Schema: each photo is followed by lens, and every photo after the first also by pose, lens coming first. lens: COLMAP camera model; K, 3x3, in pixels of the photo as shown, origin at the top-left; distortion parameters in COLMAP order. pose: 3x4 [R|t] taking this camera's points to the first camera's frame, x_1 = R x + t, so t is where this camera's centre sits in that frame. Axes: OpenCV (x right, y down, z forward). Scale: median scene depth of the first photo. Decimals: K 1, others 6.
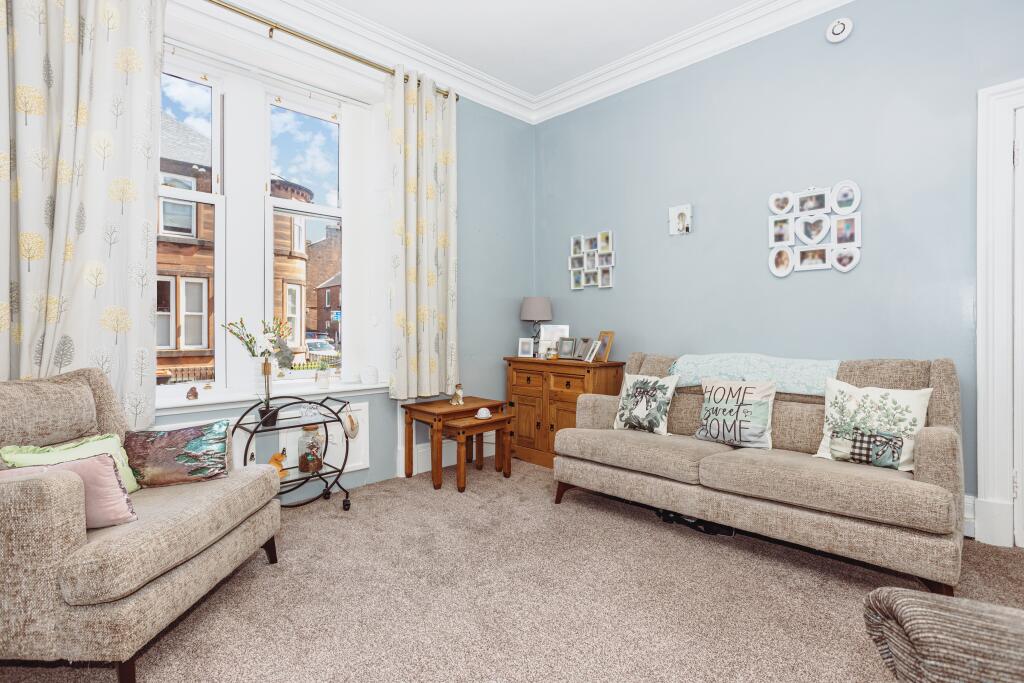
lens RADIAL K [[500.0, 0, 510.2], [0, 500.0, 332.8], [0, 0, 1]] dist [-0.024502, 0.015642]
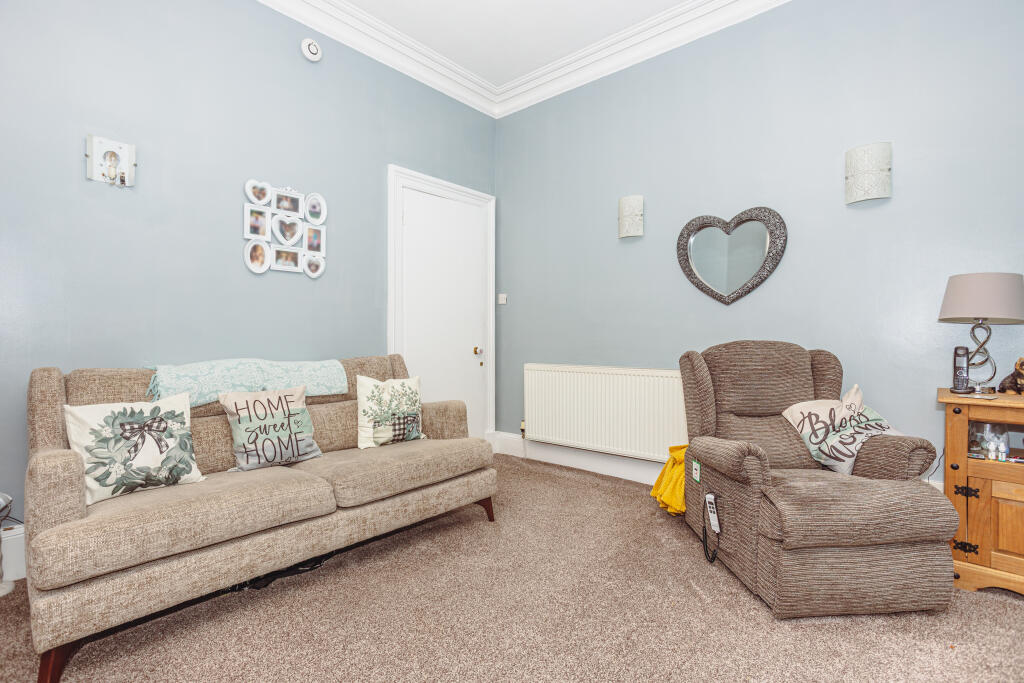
lens RADIAL K [[500.0, 0, 509.5], [0, 500.0, 337.2], [0, 0, 1]] dist [-0.024502, 0.015642]
pose [[-0.057551, 0.004884, 0.998331, -0.413339], [0.003083, 0.999984, -0.004714, 0.010703], [-0.998338, 0.002807, -0.057565, 0.628995]]
